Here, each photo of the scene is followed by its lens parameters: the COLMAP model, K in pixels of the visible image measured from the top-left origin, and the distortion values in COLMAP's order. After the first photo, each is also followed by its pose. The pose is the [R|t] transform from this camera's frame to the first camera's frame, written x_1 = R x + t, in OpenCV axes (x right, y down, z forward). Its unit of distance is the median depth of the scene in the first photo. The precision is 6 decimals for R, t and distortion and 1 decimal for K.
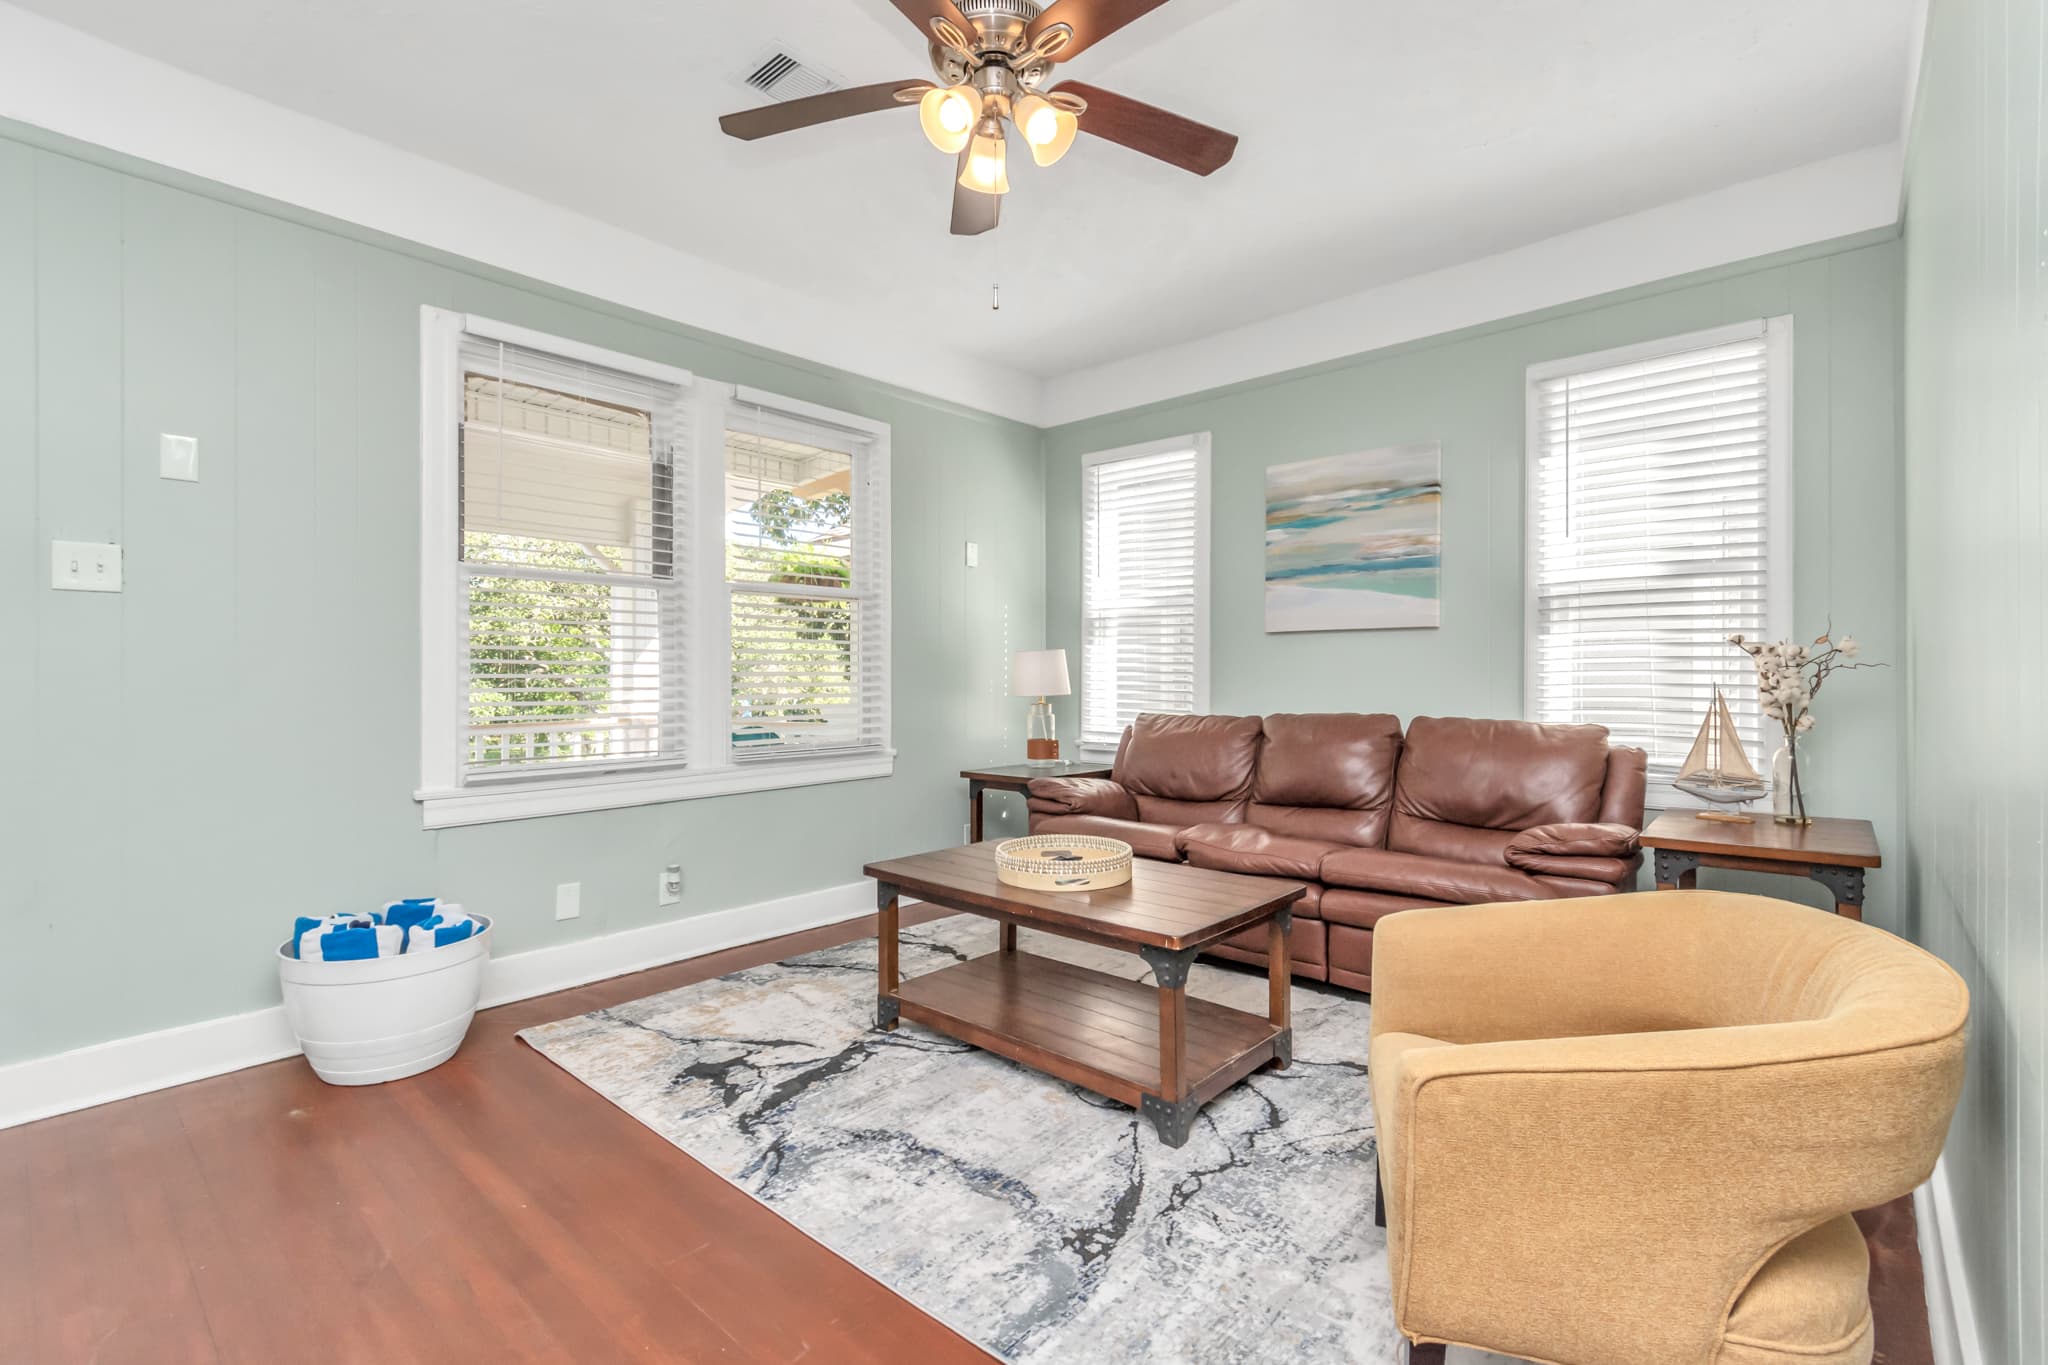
lens RADIAL K [[942.4, 0, 1050.1], [0, 942.4, 679.5], [0, 0, 1]] dist [0.004006, 0.000425]
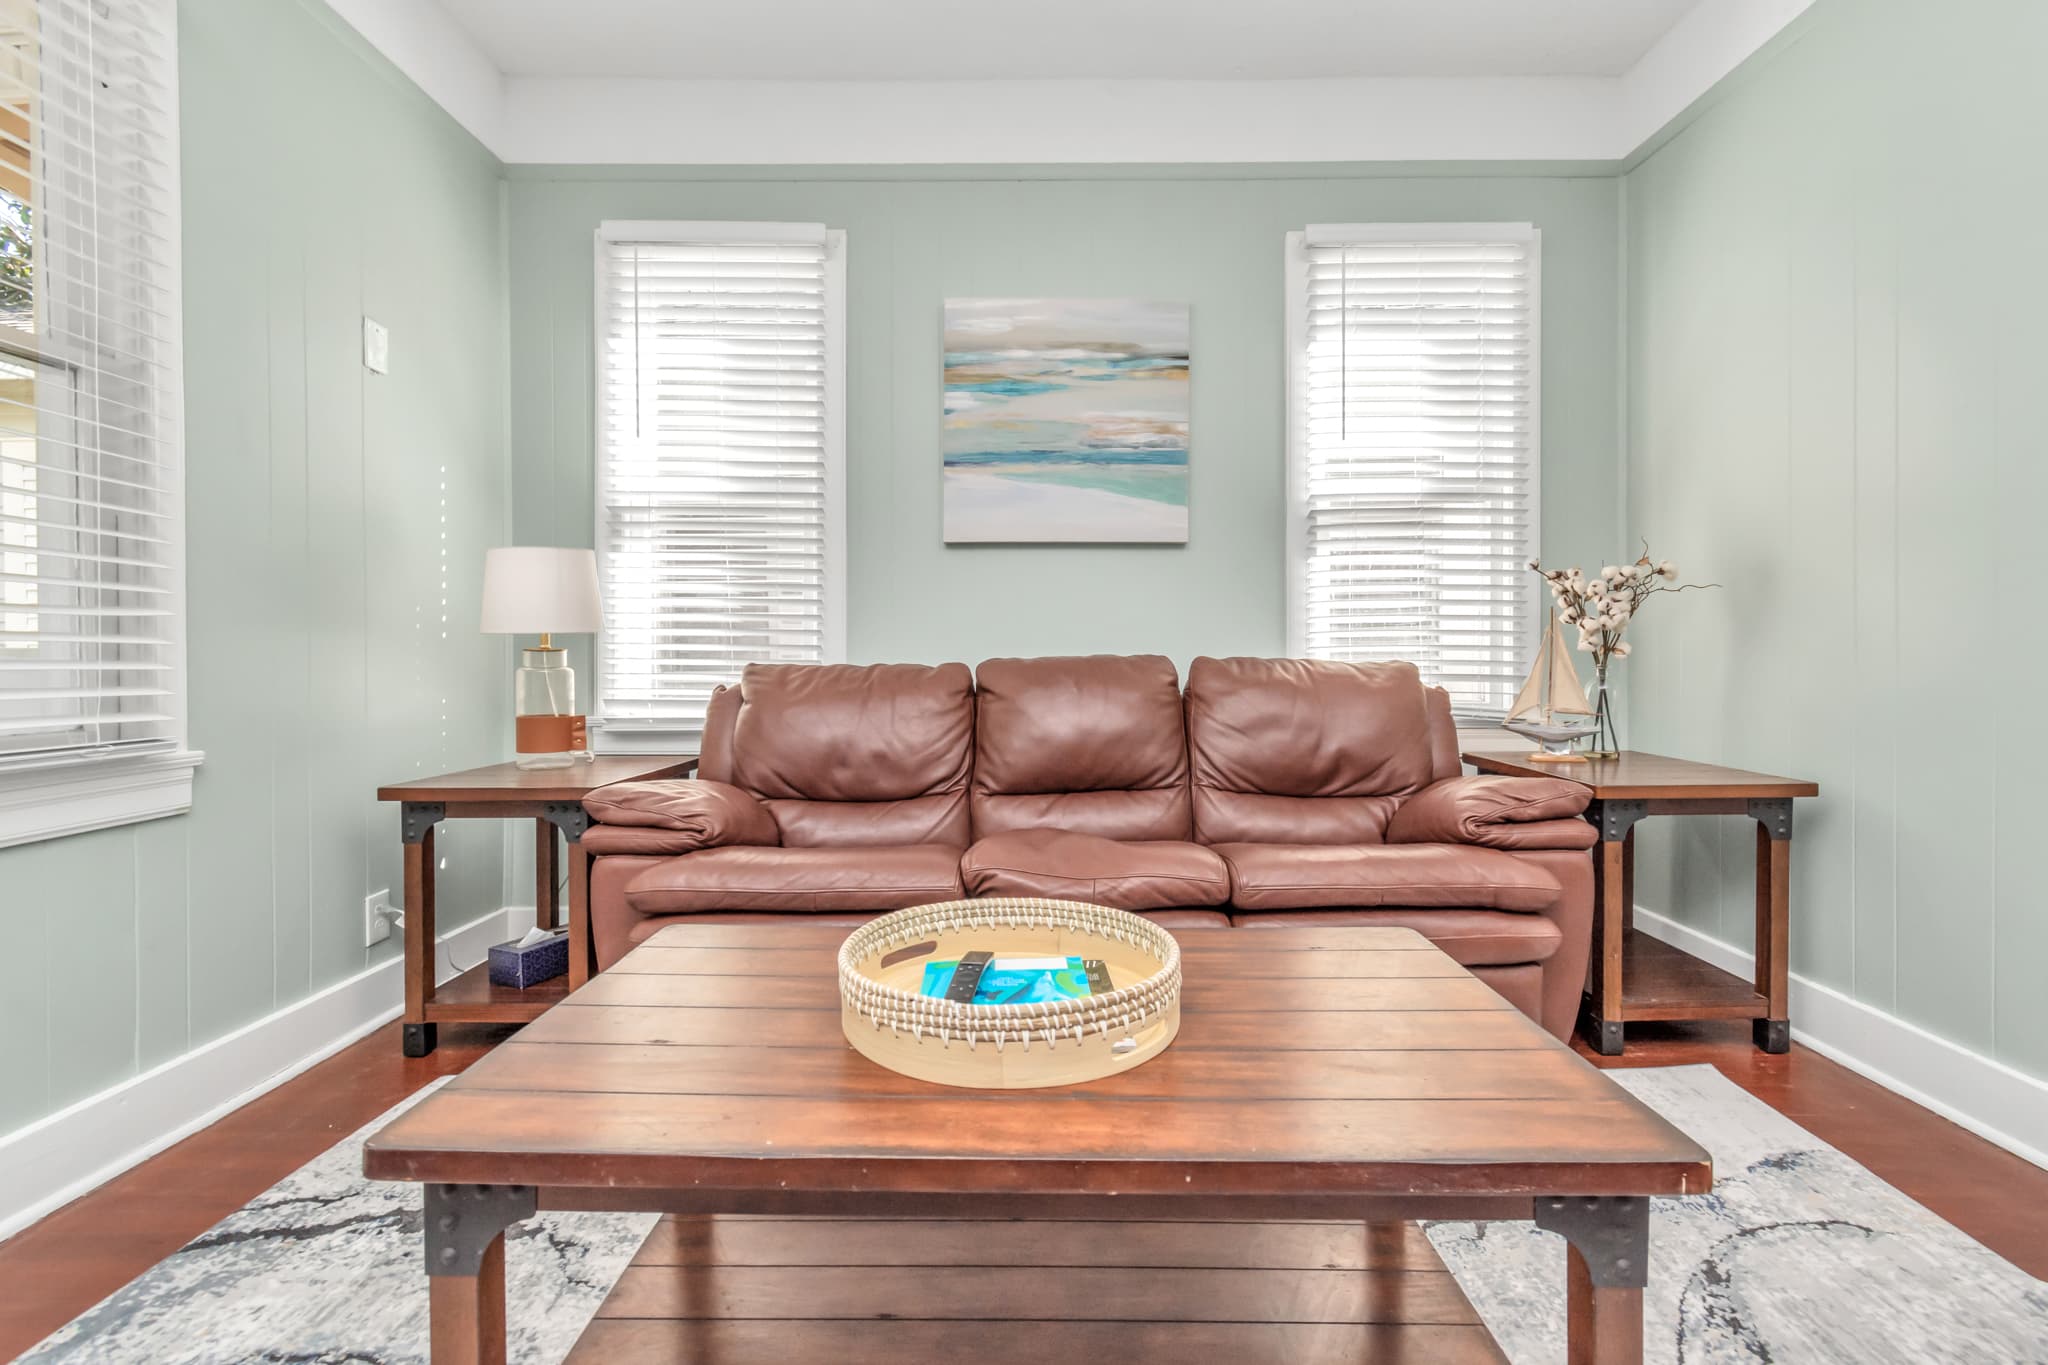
lens RADIAL K [[960.6, 0, 1047.5], [0, 960.6, 655.8], [0, 0, 1]] dist [0.019840, 0.000129]
pose [[0.754288, 0.000968, 0.656542, -0.181219], [0.003254, 0.999981, -0.005214, 0.038325], [-0.656535, 0.006069, 0.754271, 0.458539]]
